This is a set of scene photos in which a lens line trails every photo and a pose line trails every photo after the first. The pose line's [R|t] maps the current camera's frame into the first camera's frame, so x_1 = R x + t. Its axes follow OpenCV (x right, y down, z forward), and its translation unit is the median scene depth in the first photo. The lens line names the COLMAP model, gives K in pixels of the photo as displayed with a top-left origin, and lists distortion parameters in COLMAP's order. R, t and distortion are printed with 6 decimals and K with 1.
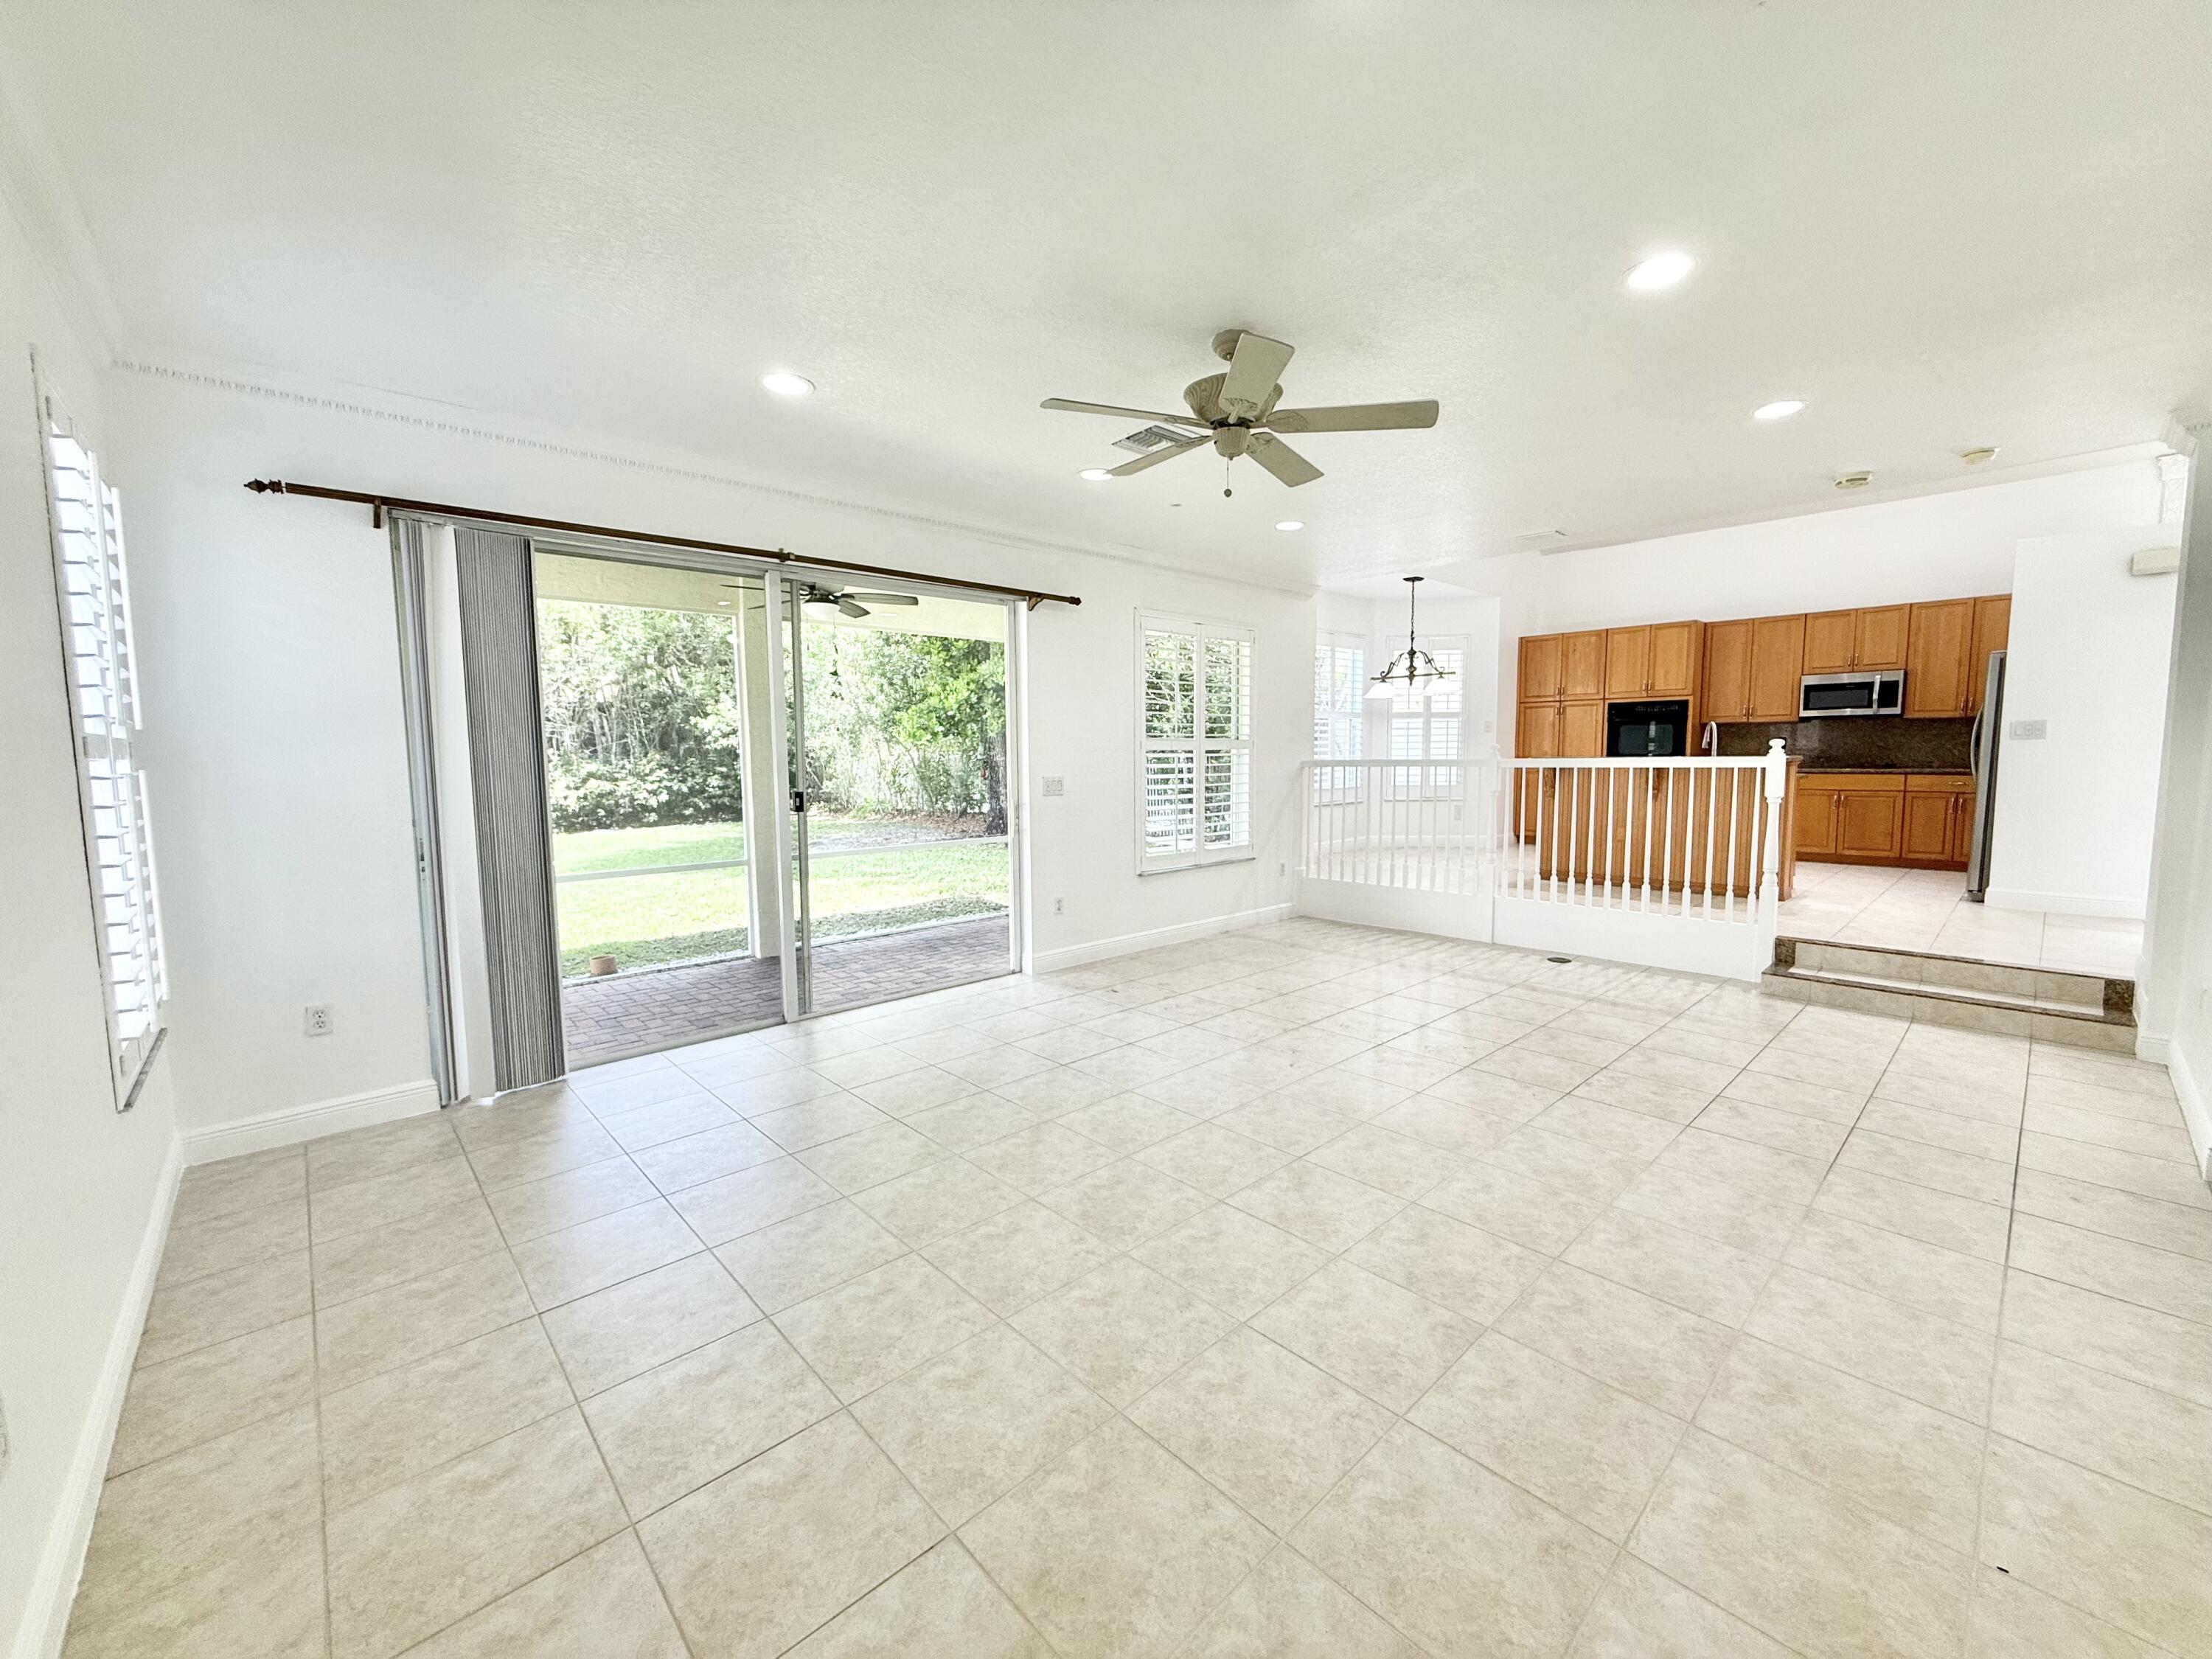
lens RADIAL K [[880.7, 0, 1086.9], [0, 880.7, 846.9], [0, 0, 1]] dist [-0.000121, 0.000087]
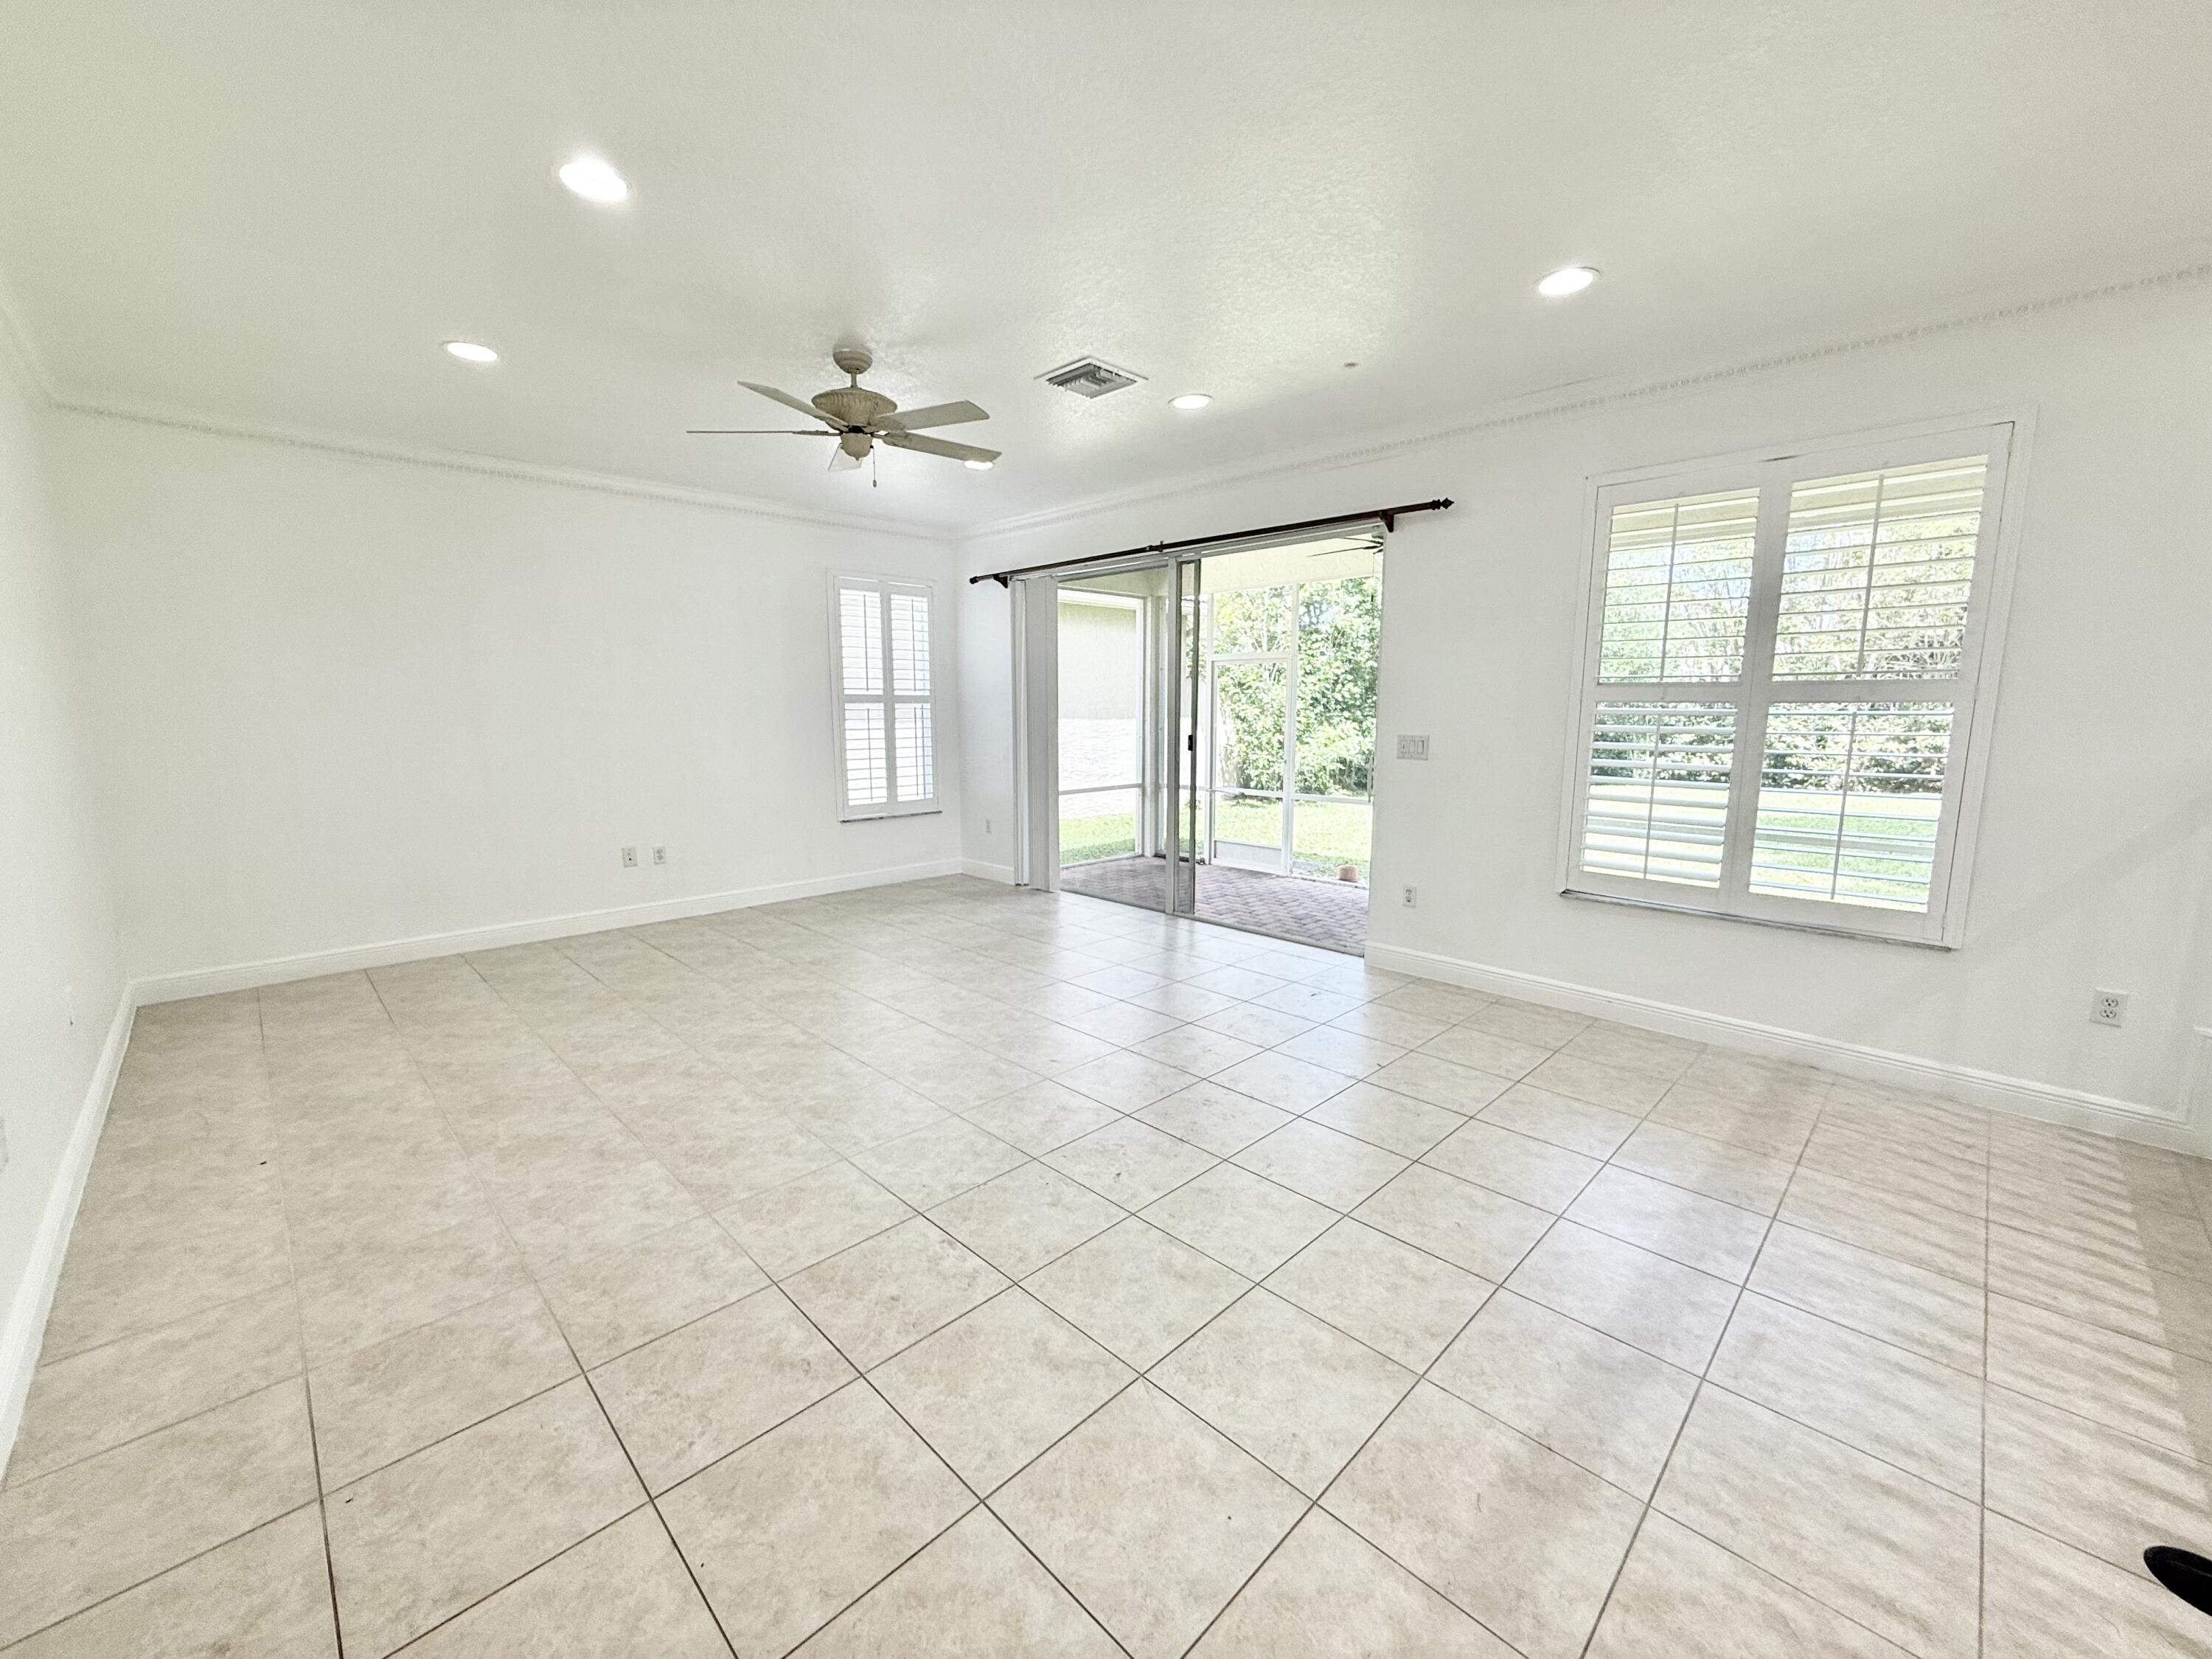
lens RADIAL K [[880.7, 0, 1103.5], [0, 880.7, 815.9], [0, 0, 1]] dist [-0.000121, 0.000087]
pose [[0.047193, 0.137866, -0.989326, 1.265278], [-0.108690, 0.985257, 0.132115, -0.137676], [0.992955, 0.101295, 0.061482, 1.139428]]
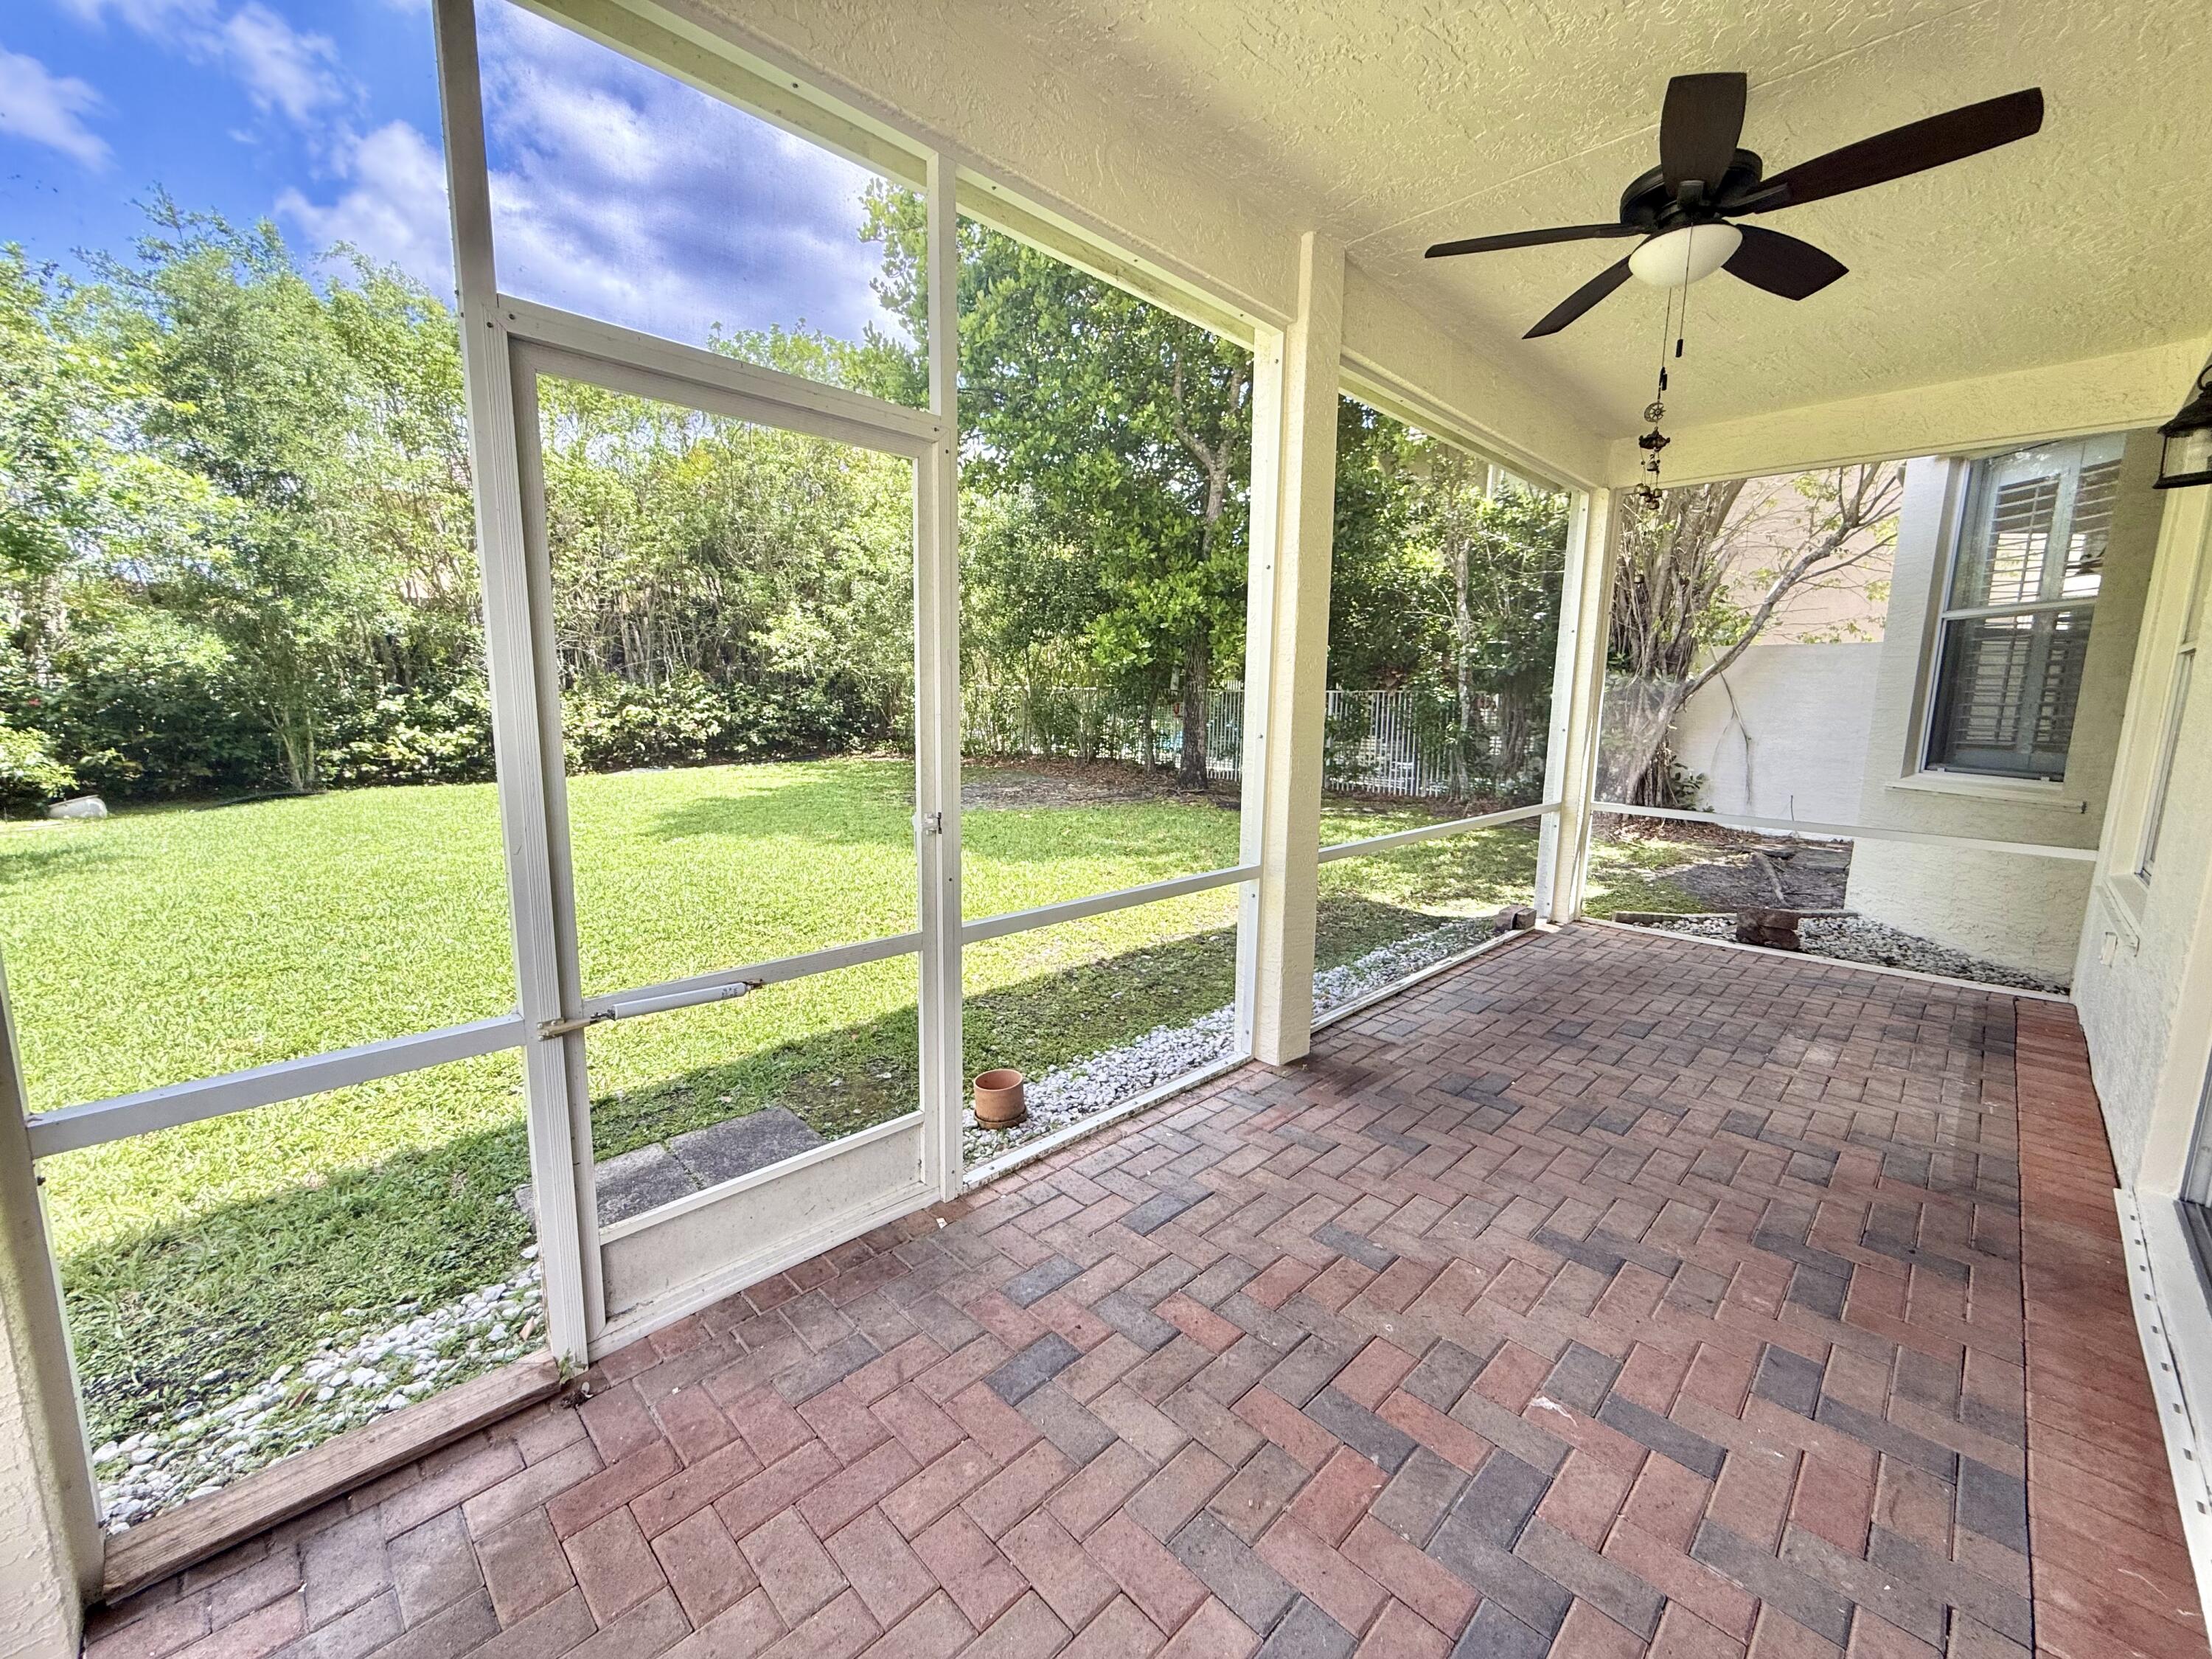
lens RADIAL K [[880.7, 0, 1101.8], [0, 880.7, 828.7], [0, 0, 1]] dist [-0.000121, 0.000087]
pose [[0.998575, 0.020250, 0.049367, -0.985479], [-0.022336, 0.998864, 0.042084, -0.045279], [-0.048459, -0.043126, 0.997894, 1.038863]]
